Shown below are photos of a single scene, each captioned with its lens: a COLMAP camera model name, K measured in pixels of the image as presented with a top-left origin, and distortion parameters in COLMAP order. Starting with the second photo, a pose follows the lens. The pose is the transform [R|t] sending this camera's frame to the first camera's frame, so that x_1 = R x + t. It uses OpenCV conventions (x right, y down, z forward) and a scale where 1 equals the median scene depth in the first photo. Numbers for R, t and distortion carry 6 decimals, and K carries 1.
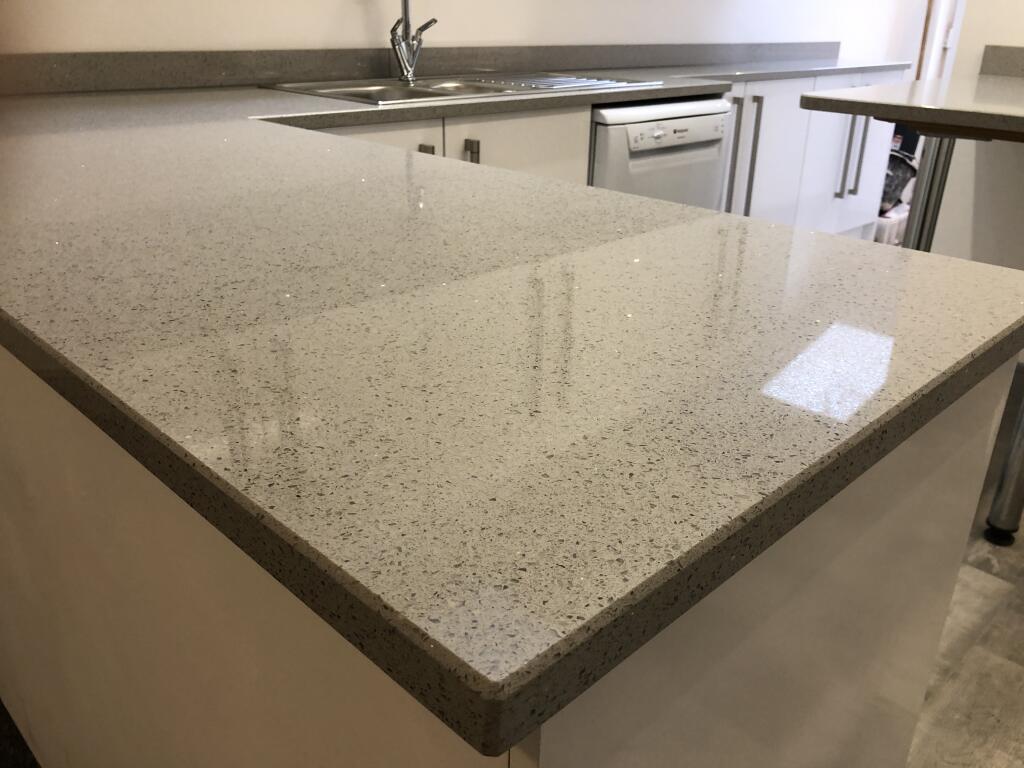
lens RADIAL K [[850.7, 0, 512.0], [0, 850.7, 384.0], [0, 0, 1]] dist [0.034636, -0.002847]
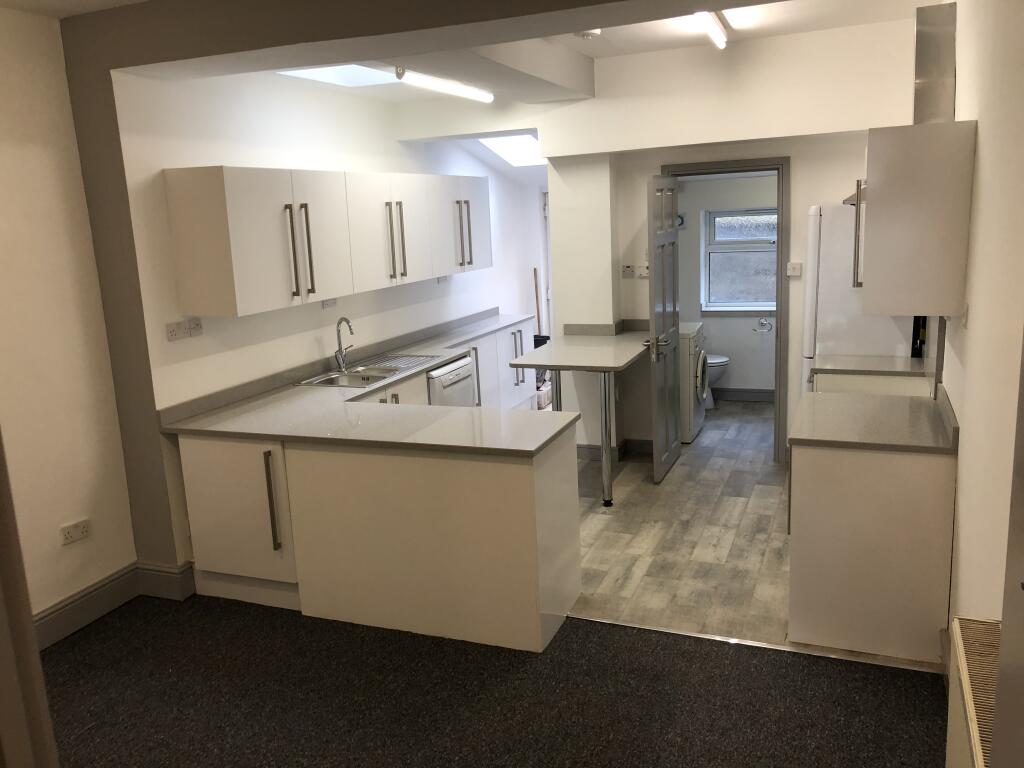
lens RADIAL K [[850.7, 0, 512.0], [0, 850.7, 384.0], [0, 0, 1]] dist [0.034636, -0.002847]
pose [[0.917175, -0.142962, 0.371956, -0.573851], [0.218303, 0.961159, -0.168872, 0.166611], [-0.333366, 0.236085, 0.912760, -1.254349]]
